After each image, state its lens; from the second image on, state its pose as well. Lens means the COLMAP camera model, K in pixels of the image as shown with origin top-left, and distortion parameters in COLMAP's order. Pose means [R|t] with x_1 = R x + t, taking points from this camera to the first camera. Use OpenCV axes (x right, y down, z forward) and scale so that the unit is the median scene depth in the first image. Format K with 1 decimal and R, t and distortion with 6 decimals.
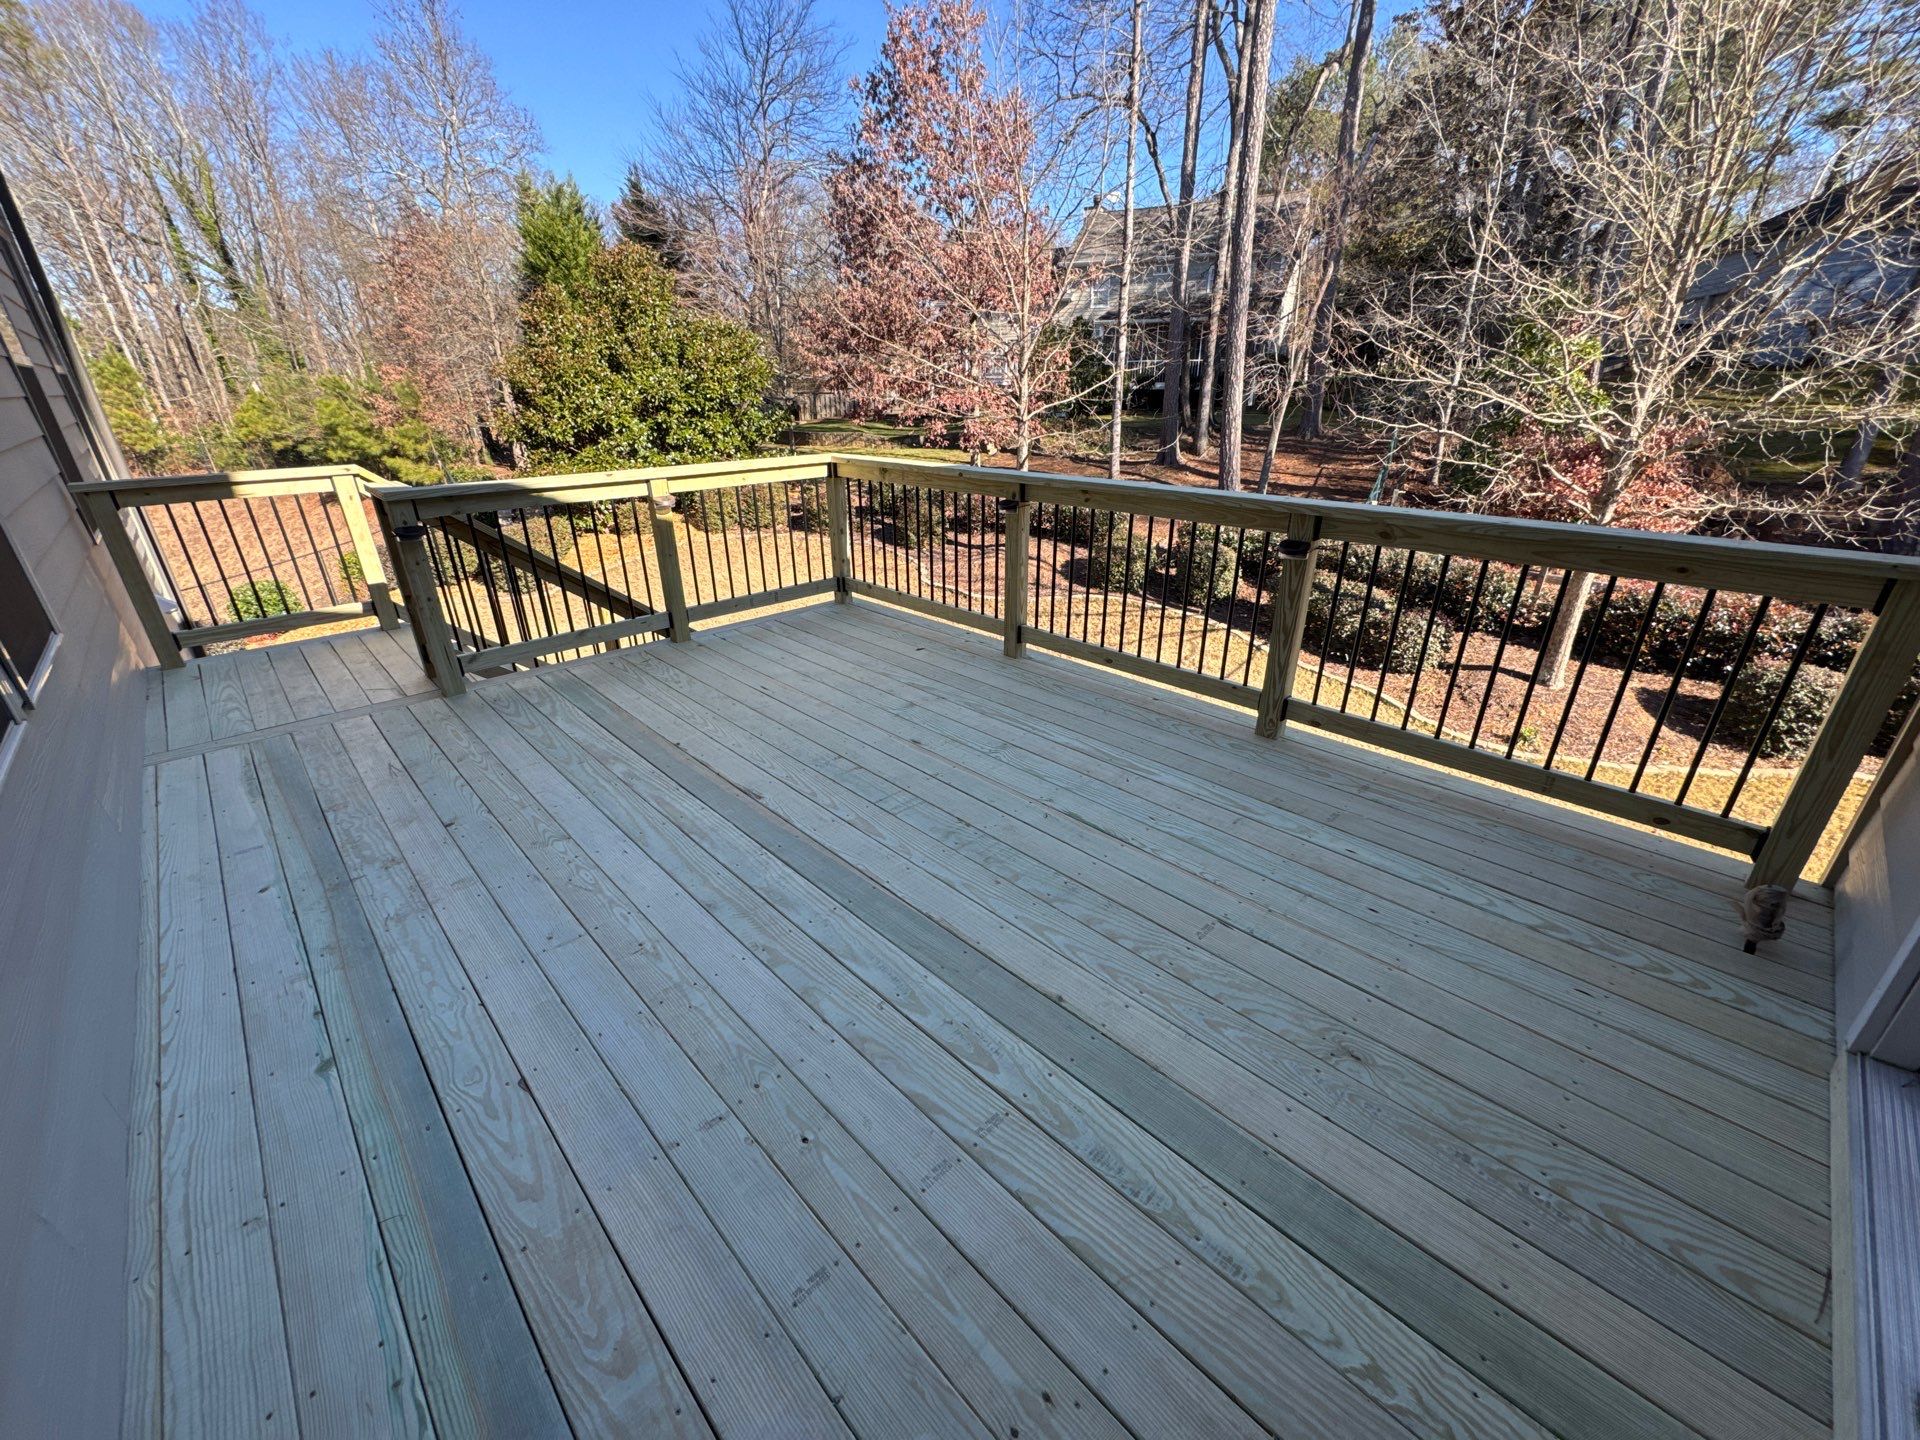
lens RADIAL K [[764.2, 0, 957.7], [0, 764.2, 725.1], [0, 0, 1]] dist [0.002052, 0.000217]
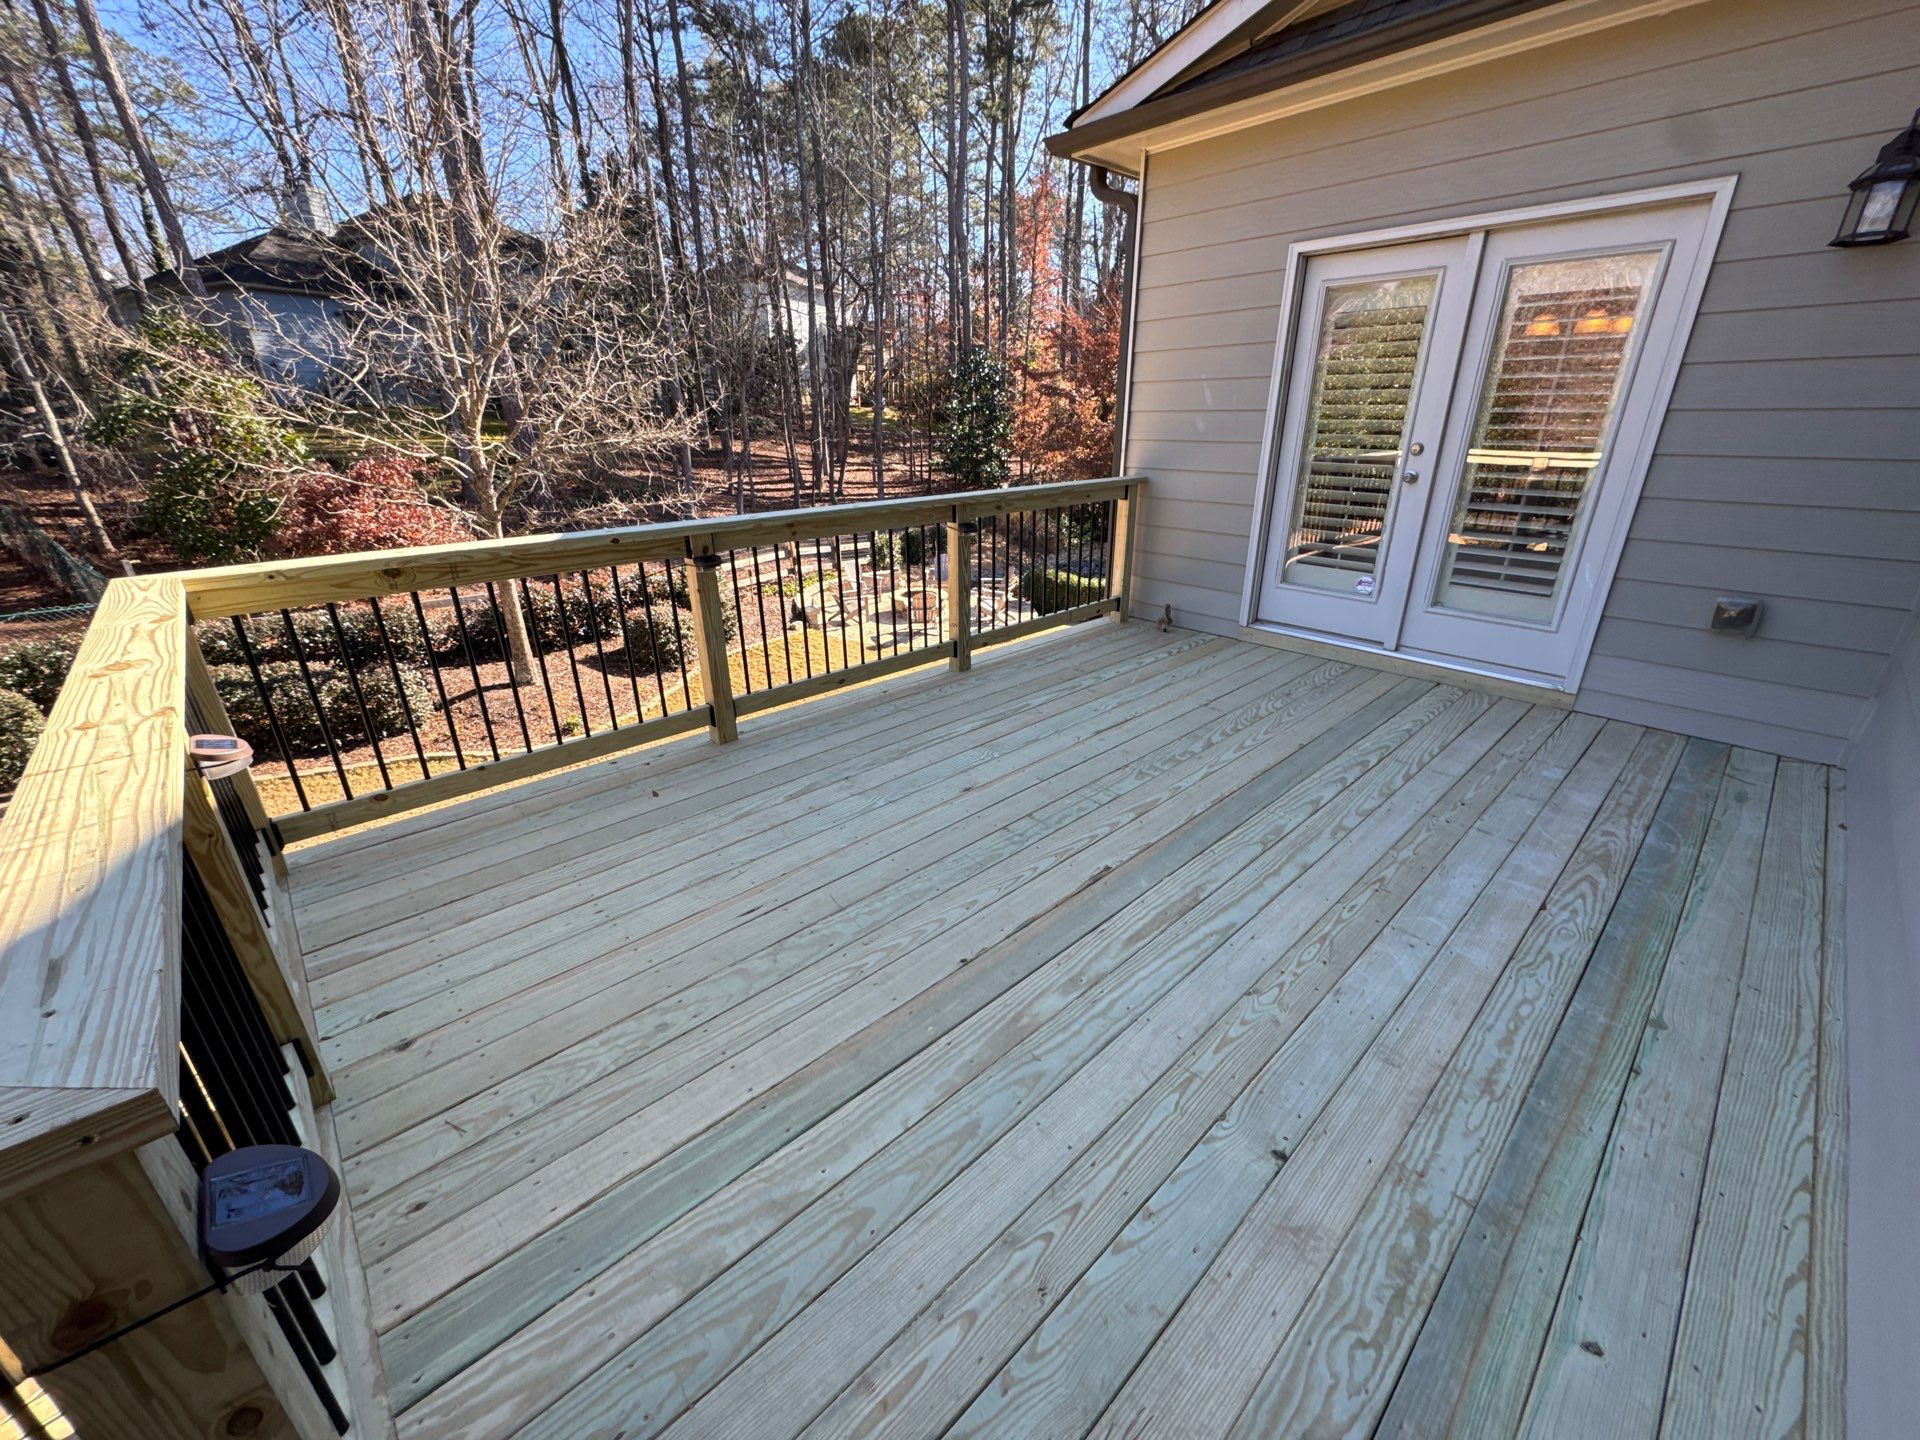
lens RADIAL K [[764.2, 0, 952.7], [0, 764.2, 721.9], [0, 0, 1]] dist [0.002052, 0.000217]
pose [[0.019130, -0.371549, 0.928216, -0.770704], [0.417968, 0.846343, 0.330163, -0.314691], [-0.908260, 0.381649, 0.171486, 0.708930]]
